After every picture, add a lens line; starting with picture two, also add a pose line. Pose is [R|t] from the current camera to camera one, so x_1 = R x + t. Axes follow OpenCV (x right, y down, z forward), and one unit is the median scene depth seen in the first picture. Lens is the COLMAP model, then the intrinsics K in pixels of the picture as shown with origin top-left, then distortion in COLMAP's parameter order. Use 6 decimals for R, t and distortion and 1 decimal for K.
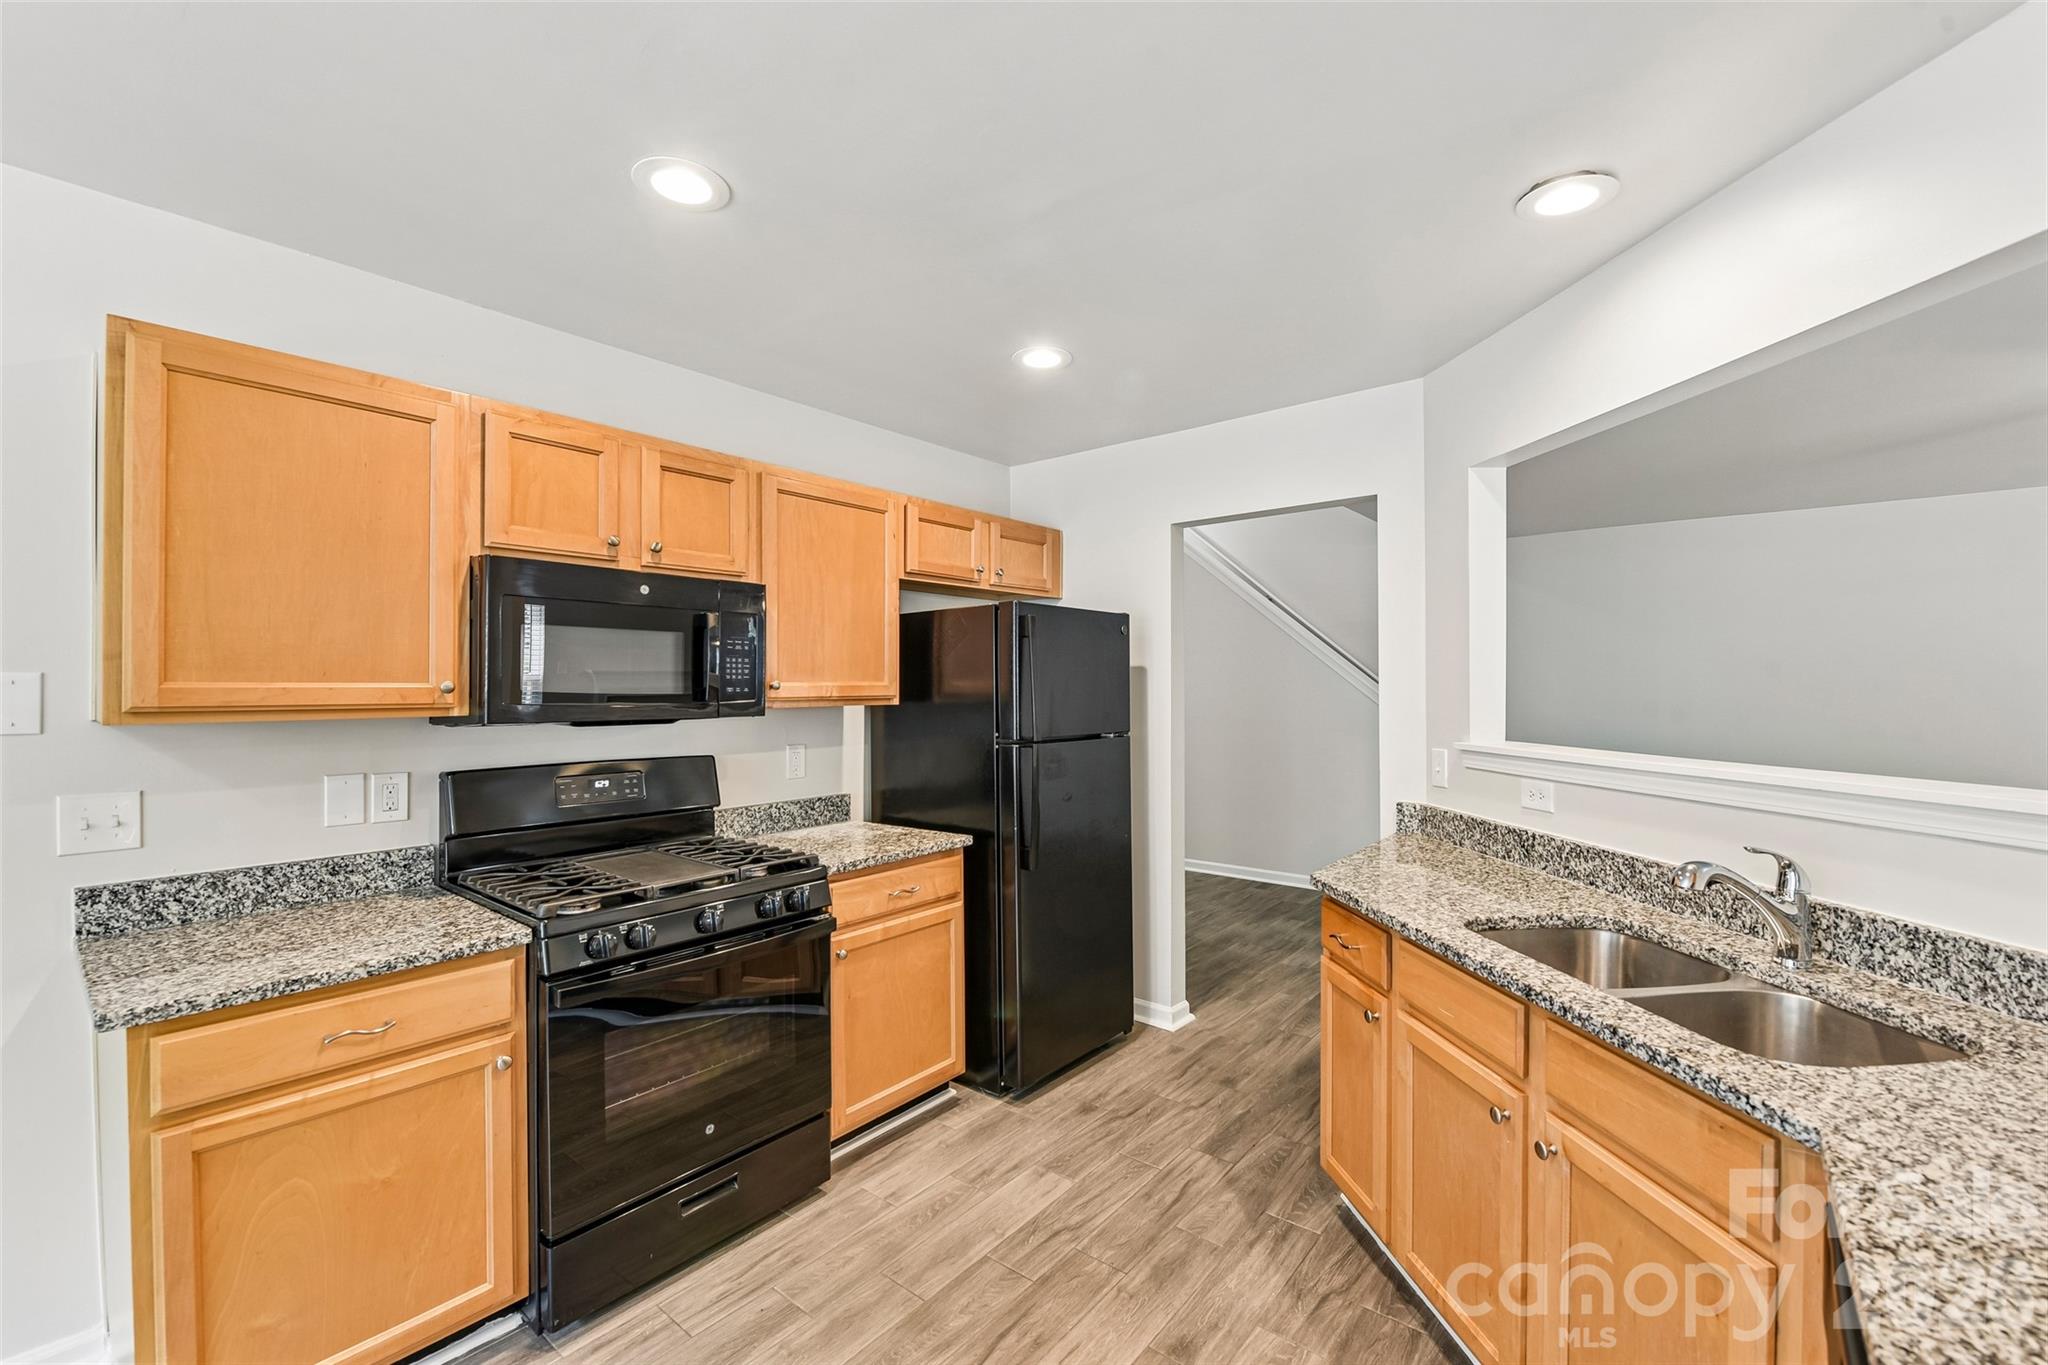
lens RADIAL K [[841.3, 0, 1019.9], [0, 841.3, 684.2], [0, 0, 1]] dist [-0.013928, -0.003003]
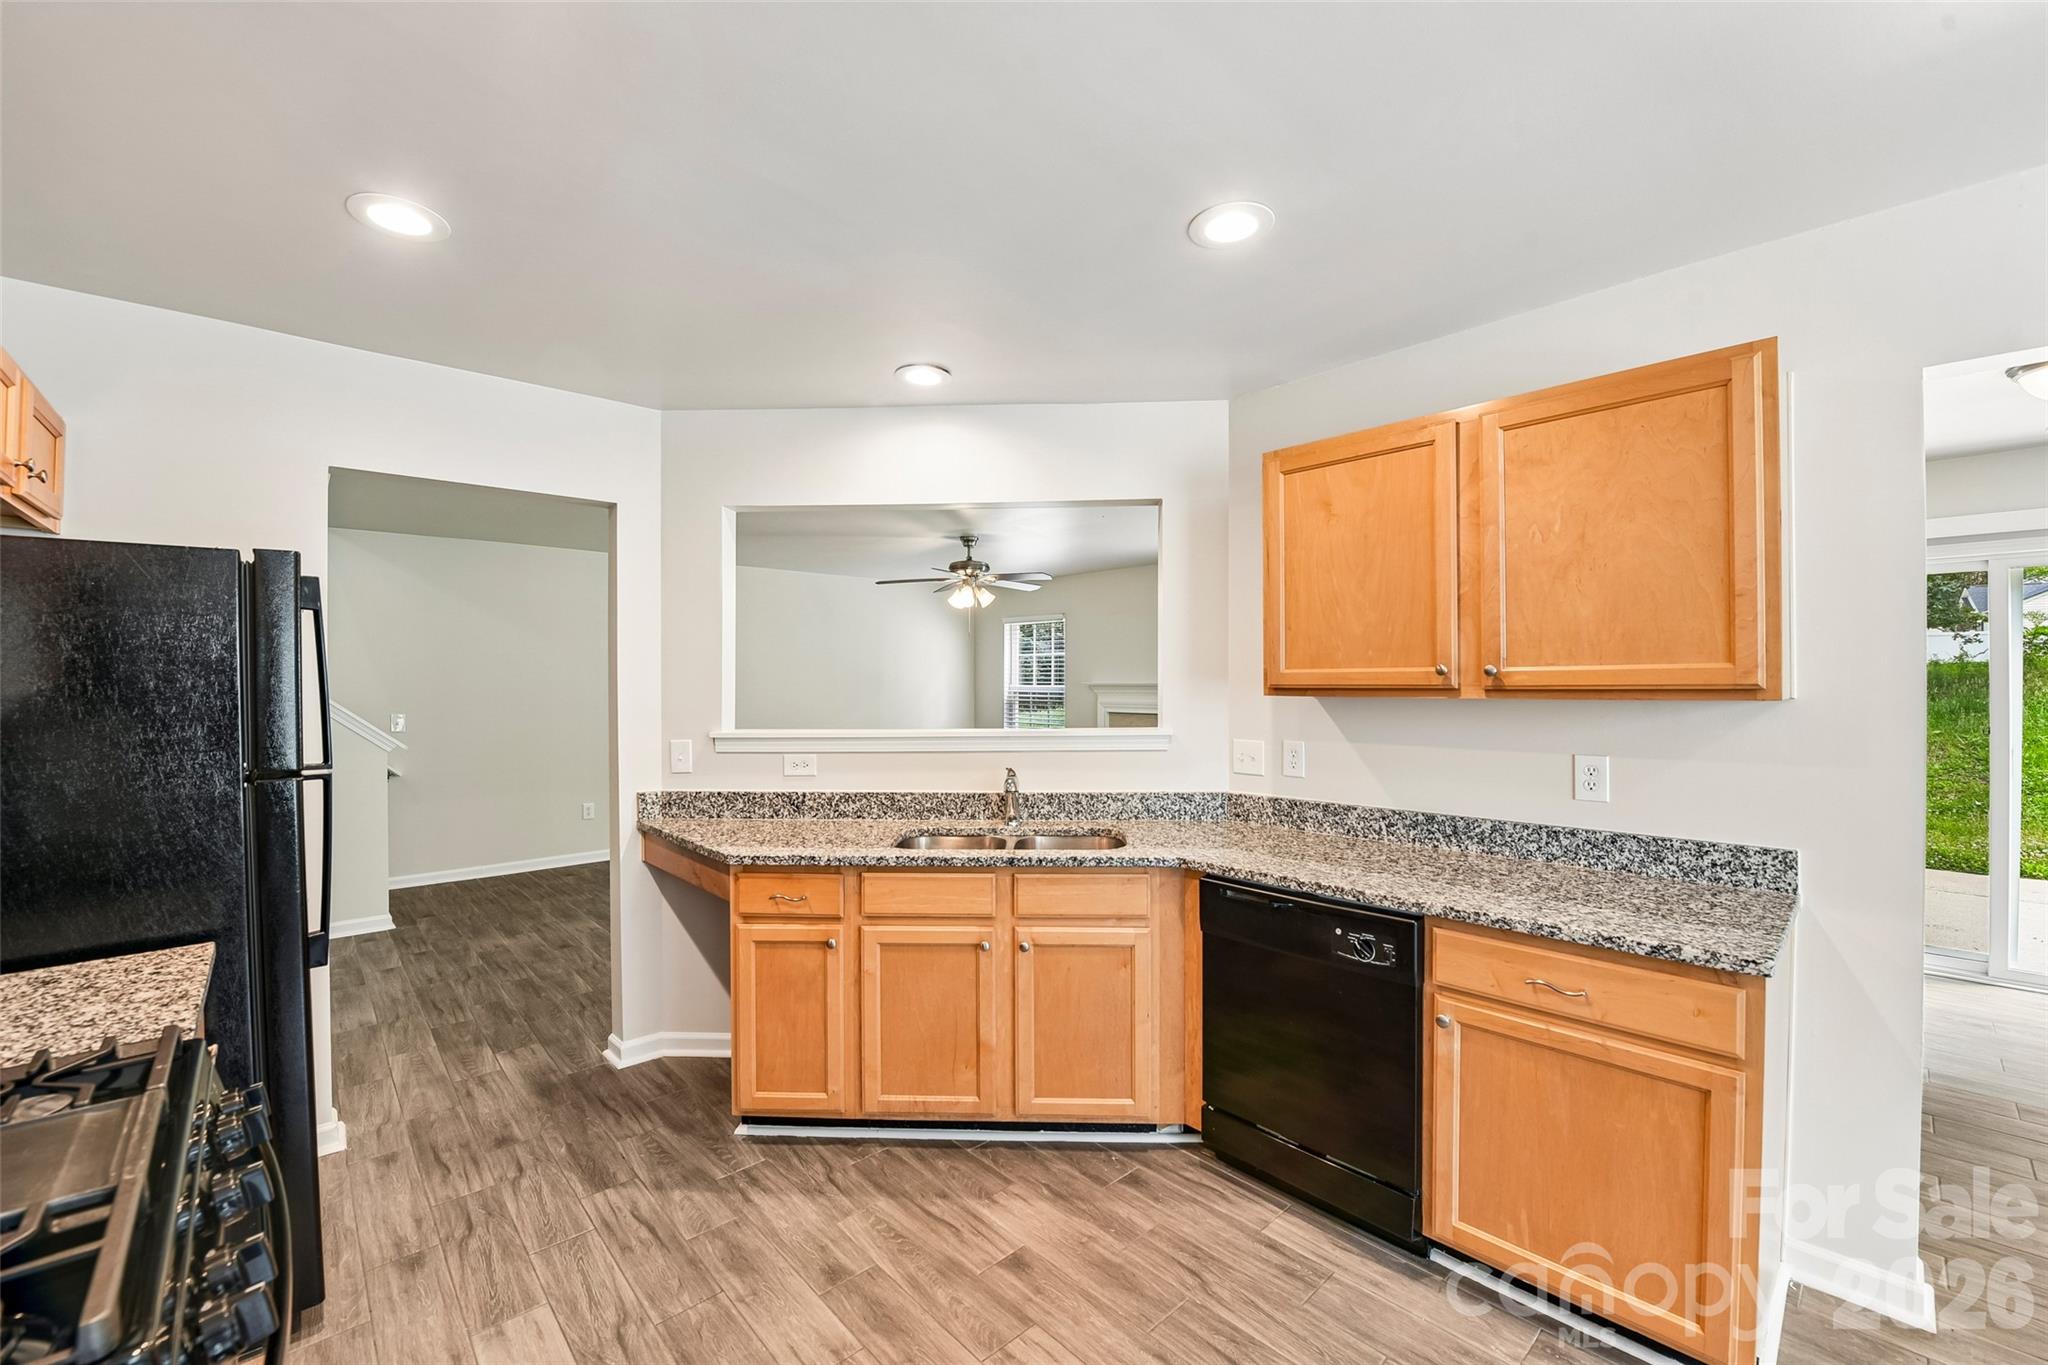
lens RADIAL K [[824.0, 0, 1012.3], [0, 824.0, 684.8], [0, 0, 1]] dist [-0.013778, -0.002823]
pose [[0.149498, 0.001845, 0.988760, -0.716963], [0.000945, 0.999998, -0.002009, 0.005212], [-0.988762, 0.001234, 0.149495, 0.497057]]
